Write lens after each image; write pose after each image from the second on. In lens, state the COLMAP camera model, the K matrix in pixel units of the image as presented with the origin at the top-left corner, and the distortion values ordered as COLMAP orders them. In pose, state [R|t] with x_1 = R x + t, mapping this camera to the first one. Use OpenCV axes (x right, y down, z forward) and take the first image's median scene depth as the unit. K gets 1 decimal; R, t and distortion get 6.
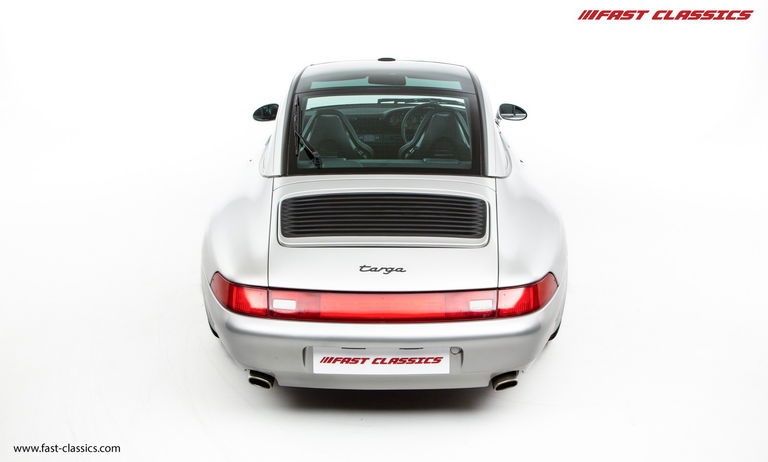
lens RADIAL K [[751.2, 0, 384.3], [0, 751.2, 231.1], [0, 0, 1]] dist [0.009651, 0.000000]
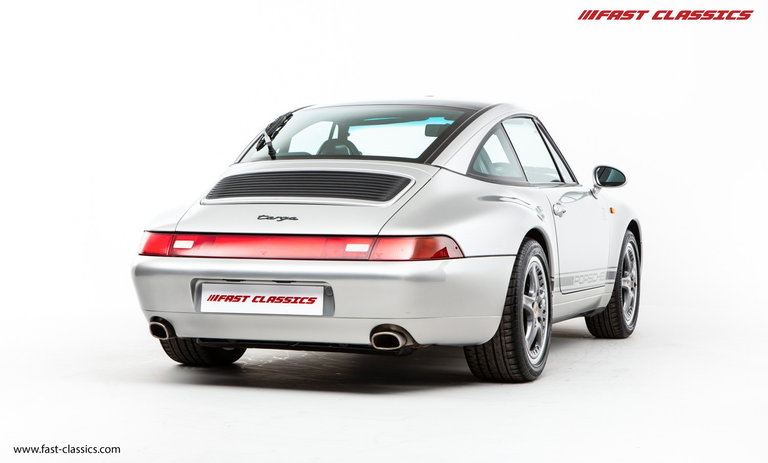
lens RADIAL K [[1566.8, 0, 381.2], [0, 1566.8, 213.8], [0, 0, 1]] dist [0.408225, 0.000000]
pose [[0.938317, 0.012082, -0.345565, 0.890497], [-0.123446, 0.945235, -0.302145, 0.690386], [0.322990, 0.326167, 0.888422, -0.891978]]
